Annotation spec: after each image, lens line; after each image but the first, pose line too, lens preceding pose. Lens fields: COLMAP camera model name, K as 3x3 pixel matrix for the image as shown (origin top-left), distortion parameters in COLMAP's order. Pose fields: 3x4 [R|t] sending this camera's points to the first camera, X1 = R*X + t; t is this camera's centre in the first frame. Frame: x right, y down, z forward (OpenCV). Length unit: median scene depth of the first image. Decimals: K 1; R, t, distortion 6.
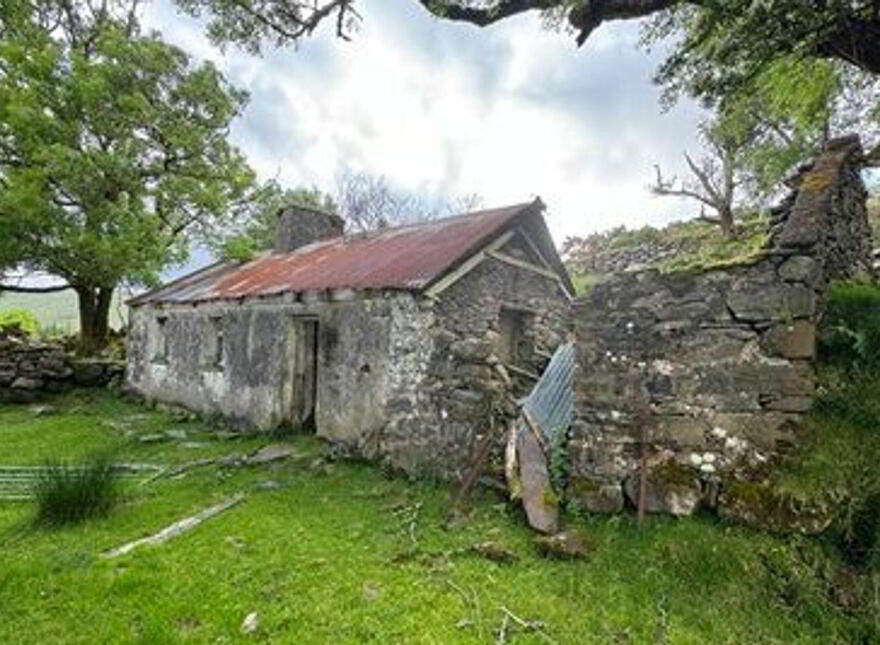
lens RADIAL K [[449.2, 0, 436.0], [0, 449.2, 352.5], [0, 0, 1]] dist [-0.000296, -0.000085]
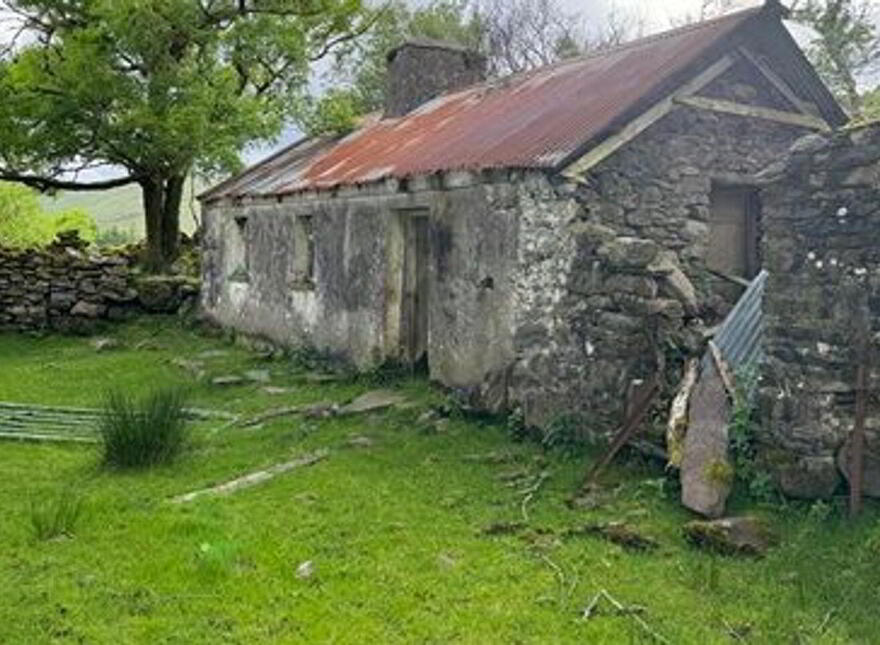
lens RADIAL K [[778.4, 0, 442.1], [0, 778.4, 251.2], [0, 0, 1]] dist [0.169989, -0.340557]
pose [[0.950706, -0.023998, -0.309163, 0.152978], [0.020983, 0.999694, -0.013076, 0.000085], [0.309382, 0.005944, 0.950919, -0.181719]]
